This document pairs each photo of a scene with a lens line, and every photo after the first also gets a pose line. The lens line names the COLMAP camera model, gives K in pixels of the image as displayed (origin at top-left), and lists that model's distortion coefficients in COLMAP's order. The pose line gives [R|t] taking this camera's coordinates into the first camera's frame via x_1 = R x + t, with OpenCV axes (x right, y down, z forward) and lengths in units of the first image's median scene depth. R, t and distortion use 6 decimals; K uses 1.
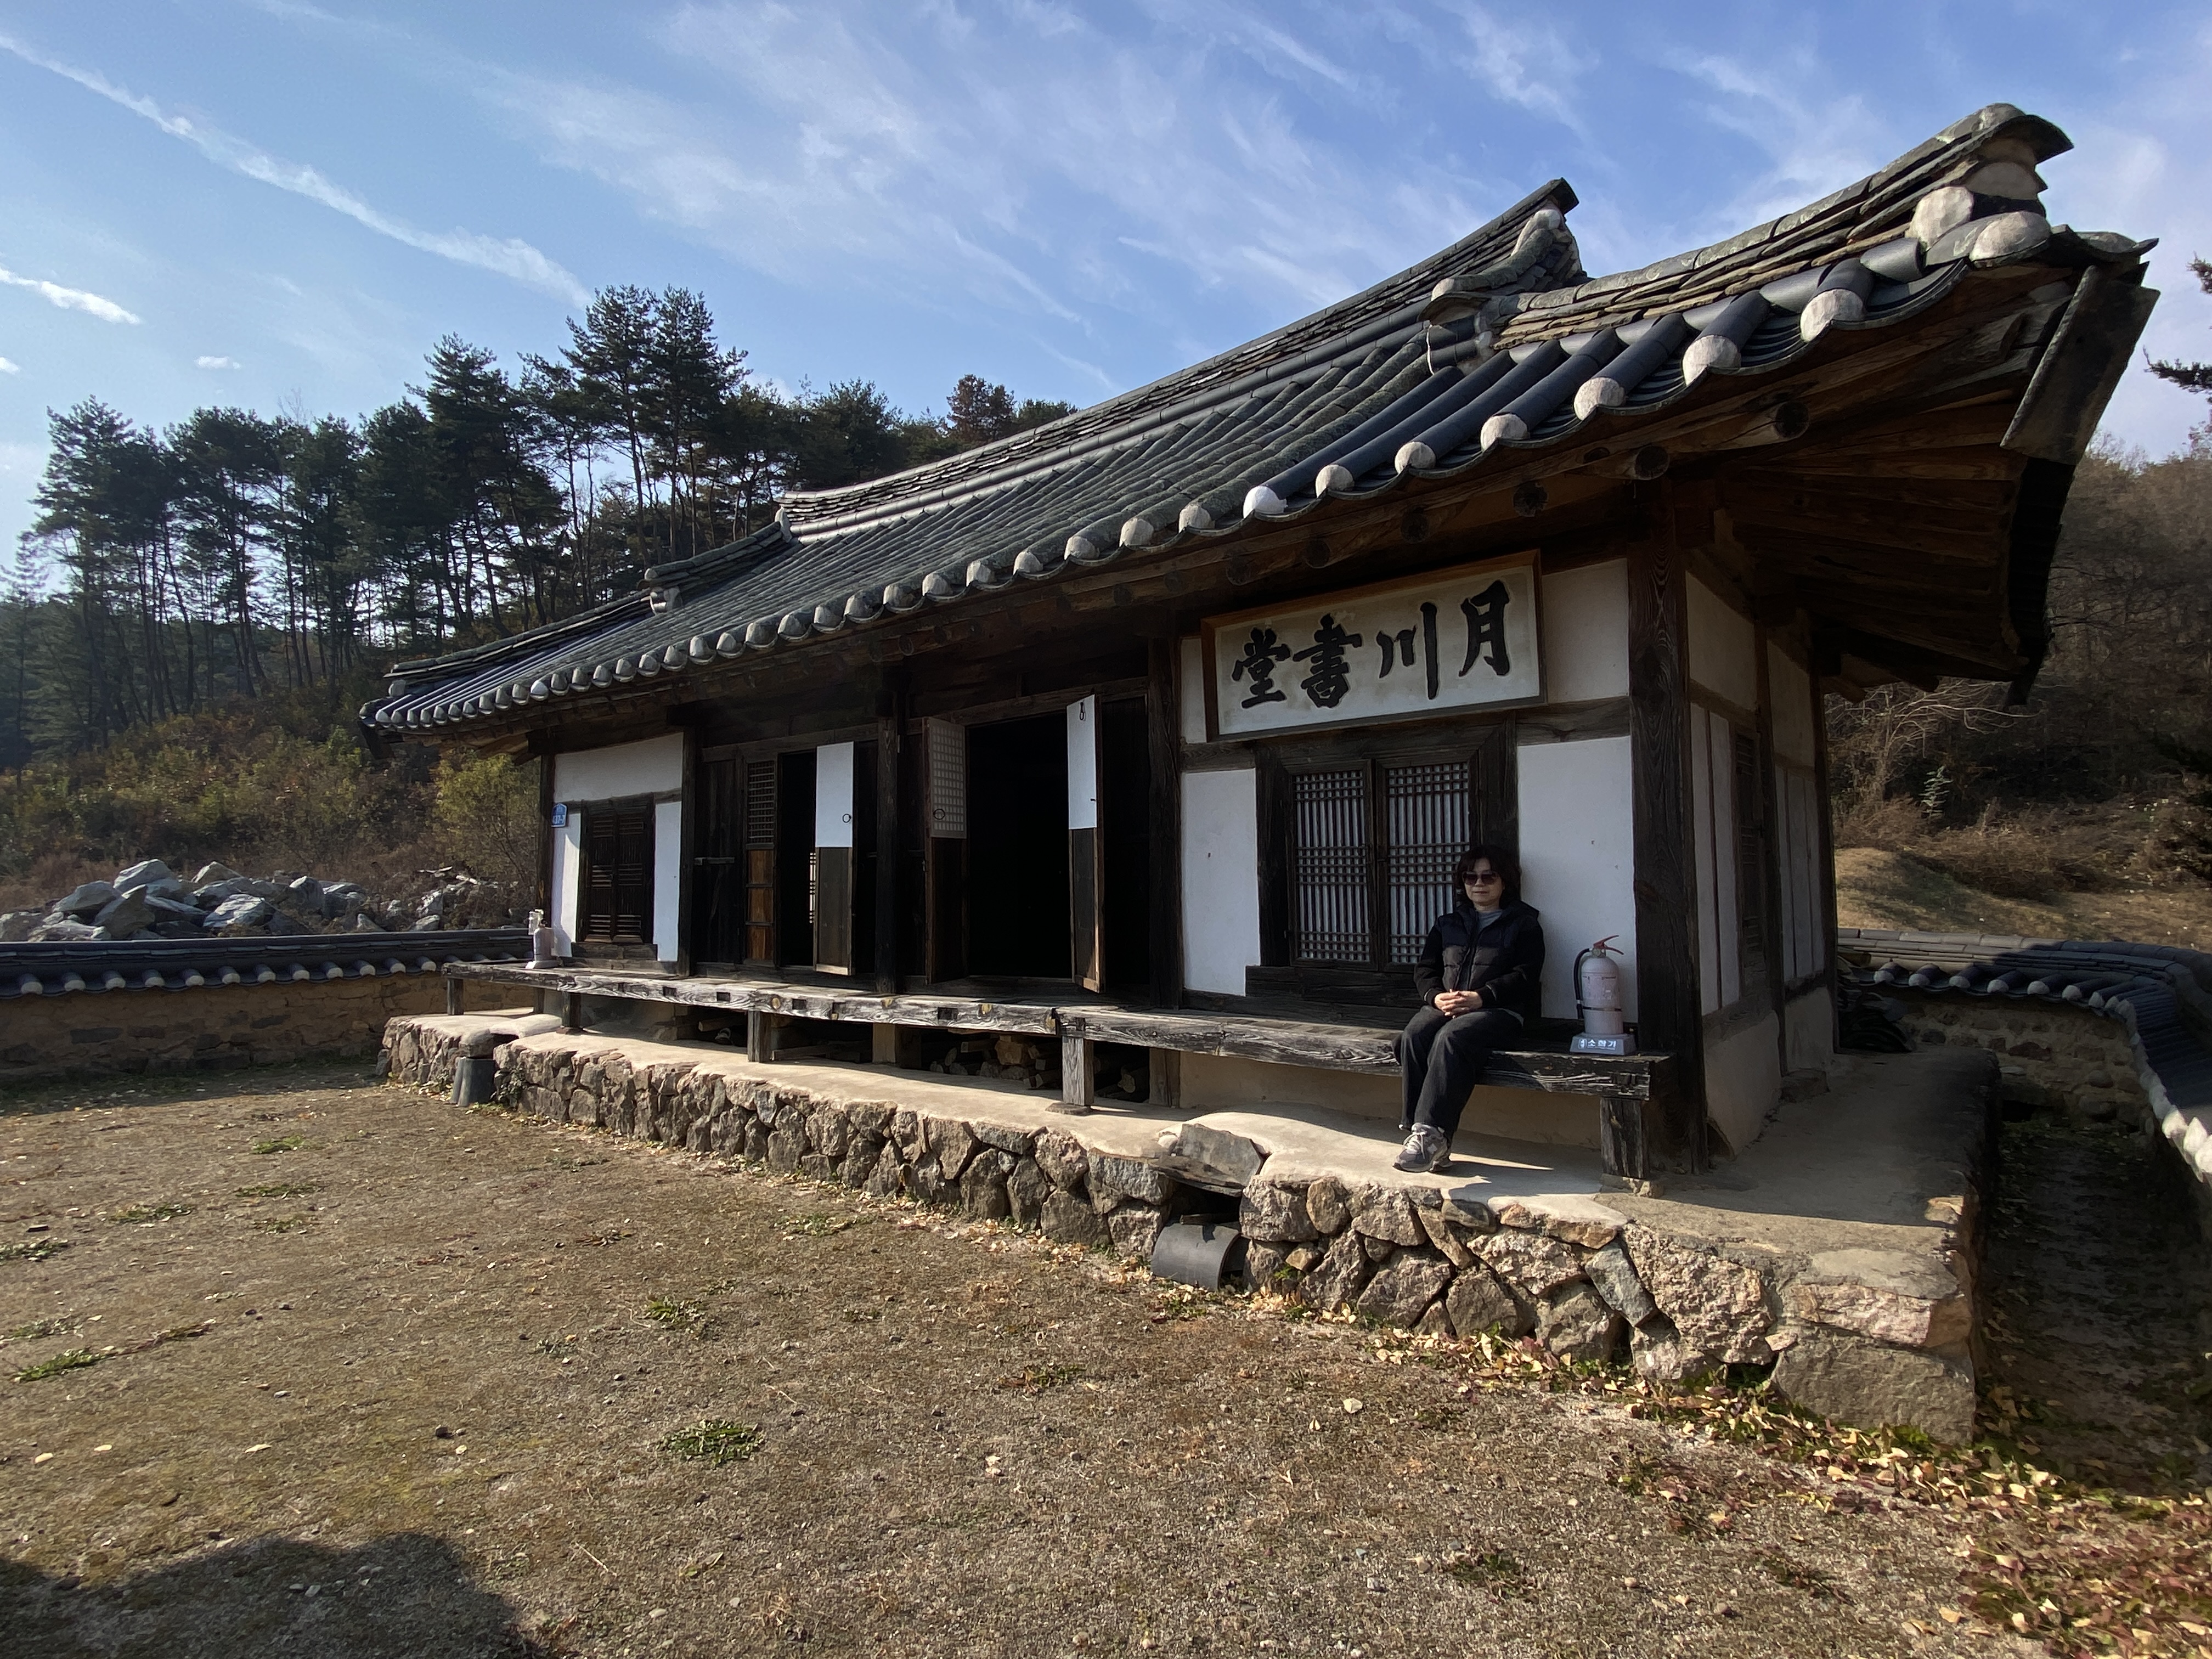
lens RADIAL K [[1078.9, 0, 1106.0], [0, 1078.9, 829.5], [0, 0, 1]] dist [0.036026, -0.023674]
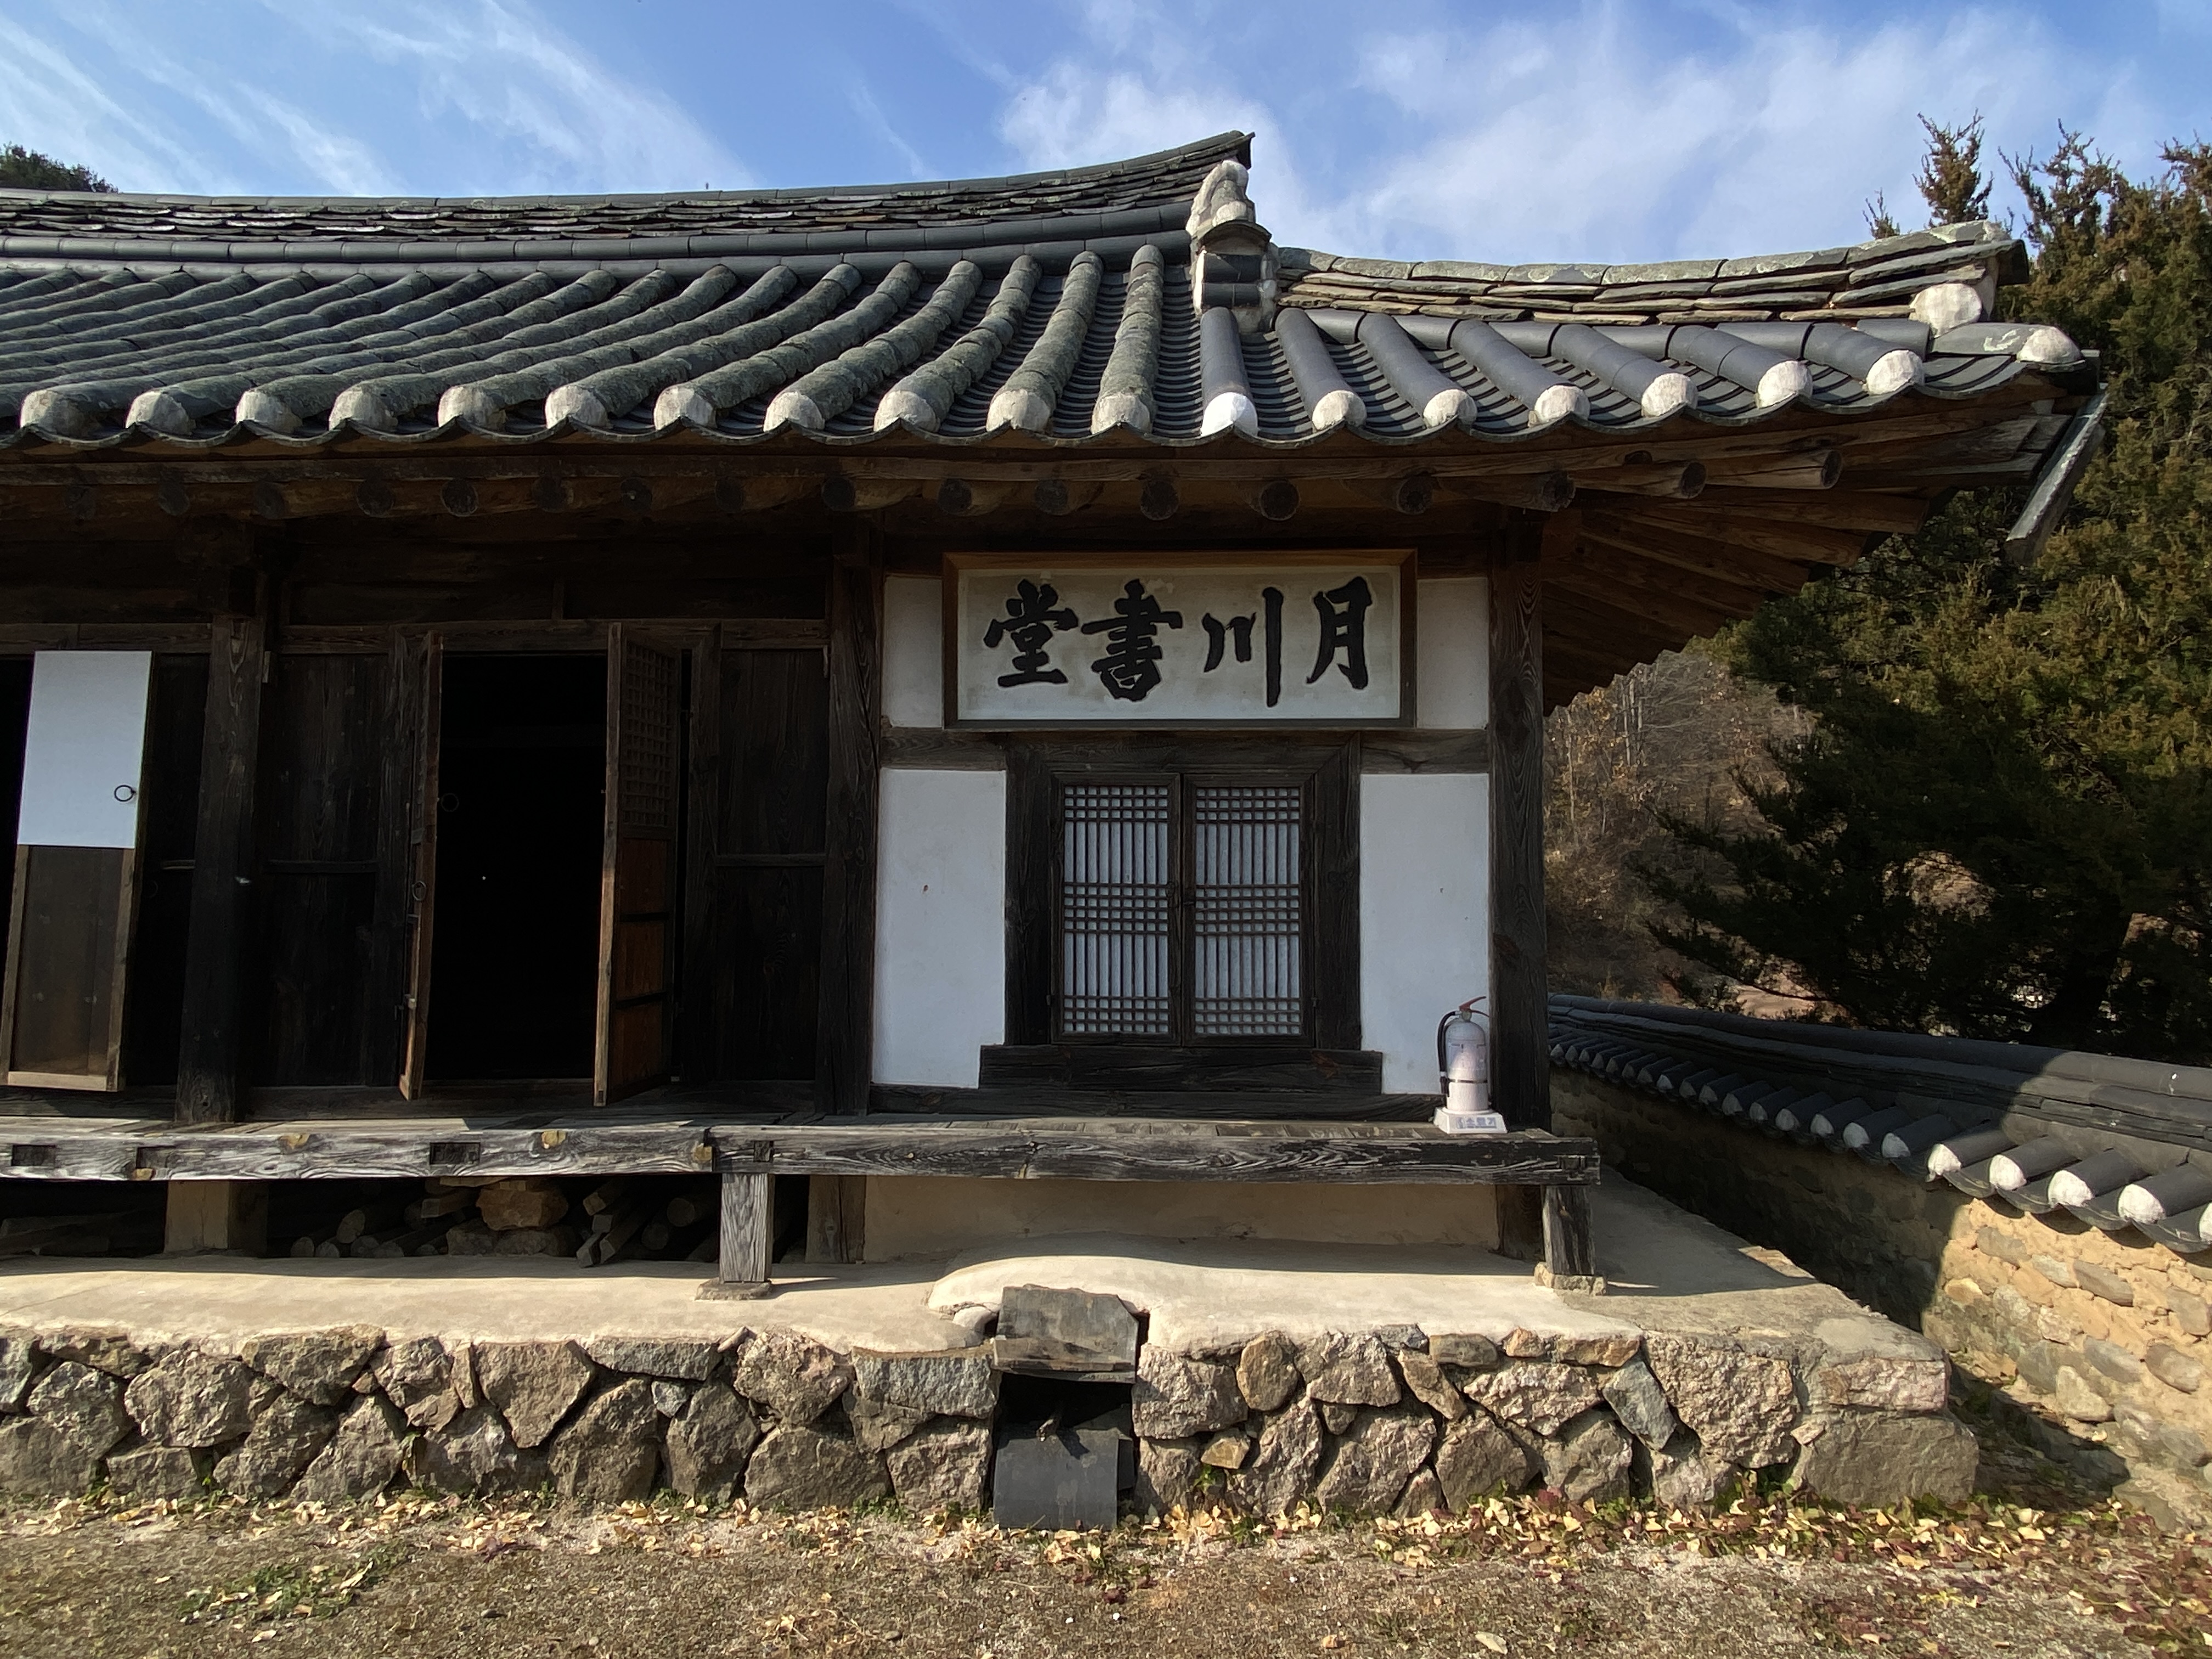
lens RADIAL K [[1303.3, 0, 1220.6], [0, 1303.3, 830.6], [0, 0, 1]] dist [0.056205, -0.053119]
pose [[0.796442, 0.059534, 0.601778, -0.342788], [-0.047031, 0.998226, -0.036509, 0.010409], [-0.602884, 0.000775, 0.797829, 0.269349]]
